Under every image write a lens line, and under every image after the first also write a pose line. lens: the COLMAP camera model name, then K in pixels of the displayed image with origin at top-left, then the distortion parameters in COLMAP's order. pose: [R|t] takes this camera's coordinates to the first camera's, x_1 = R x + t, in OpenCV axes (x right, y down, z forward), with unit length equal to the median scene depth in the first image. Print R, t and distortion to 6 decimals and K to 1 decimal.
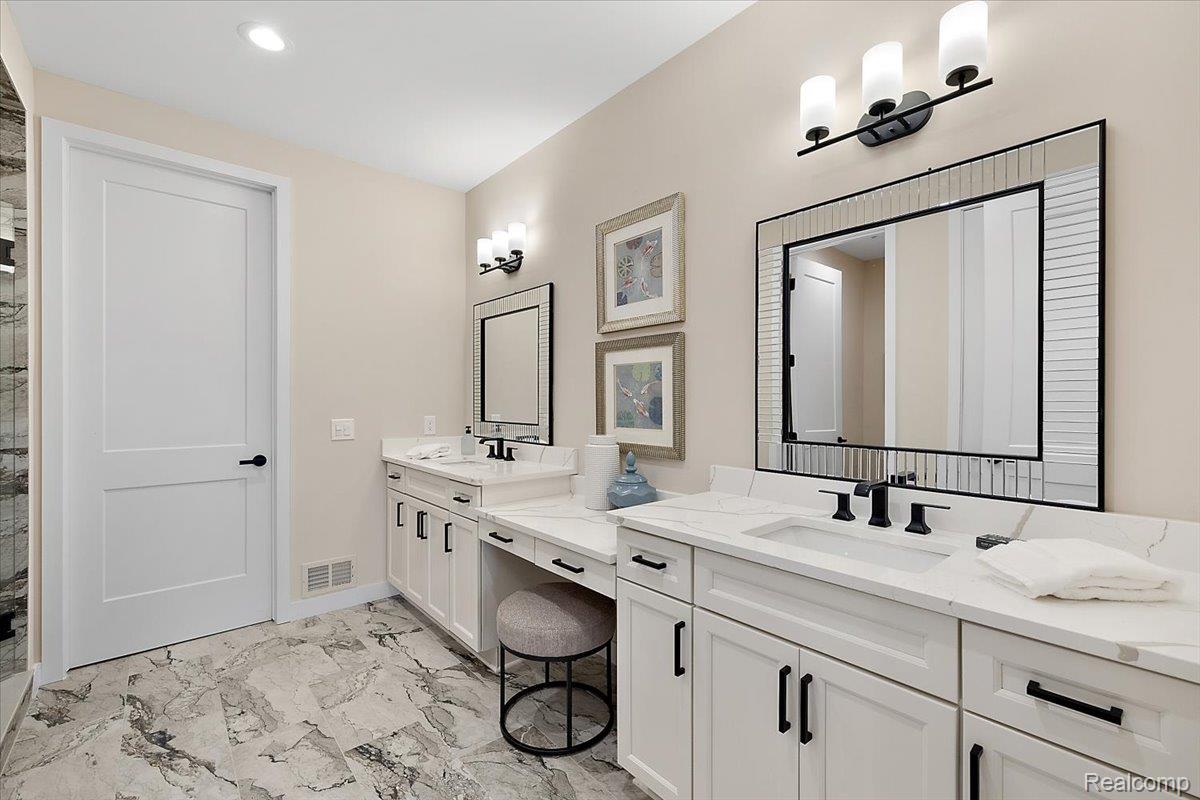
lens RADIAL K [[519.9, 0, 599.6], [0, 519.9, 398.7], [0, 0, 1]] dist [-0.003099, -0.000322]
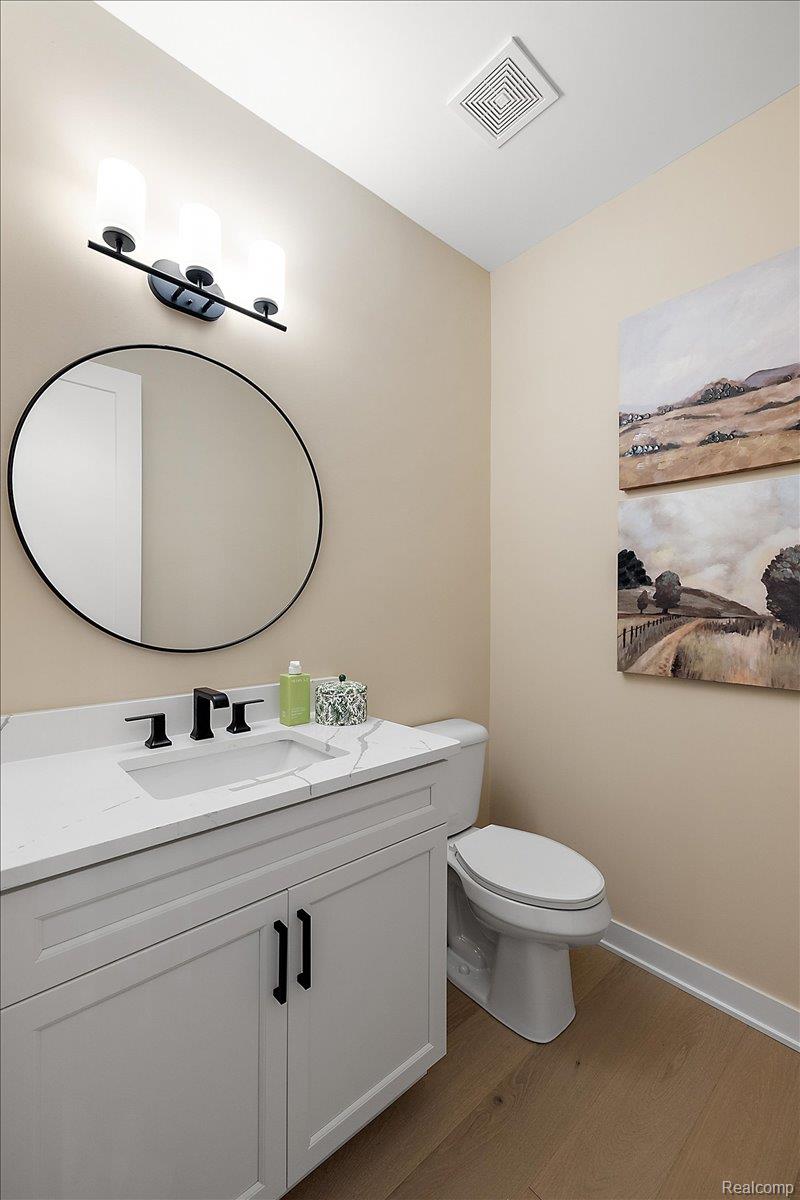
lens RADIAL K [[519.9, 0, 401.7], [0, 519.9, 607.1], [0, 0, 1]] dist [-0.003099, -0.000322]
pose [[-0.066989, -0.014395, 0.997650, -0.799456], [-0.024716, 0.999613, 0.012764, -0.013290], [-0.997448, -0.023803, -0.067319, 1.444508]]
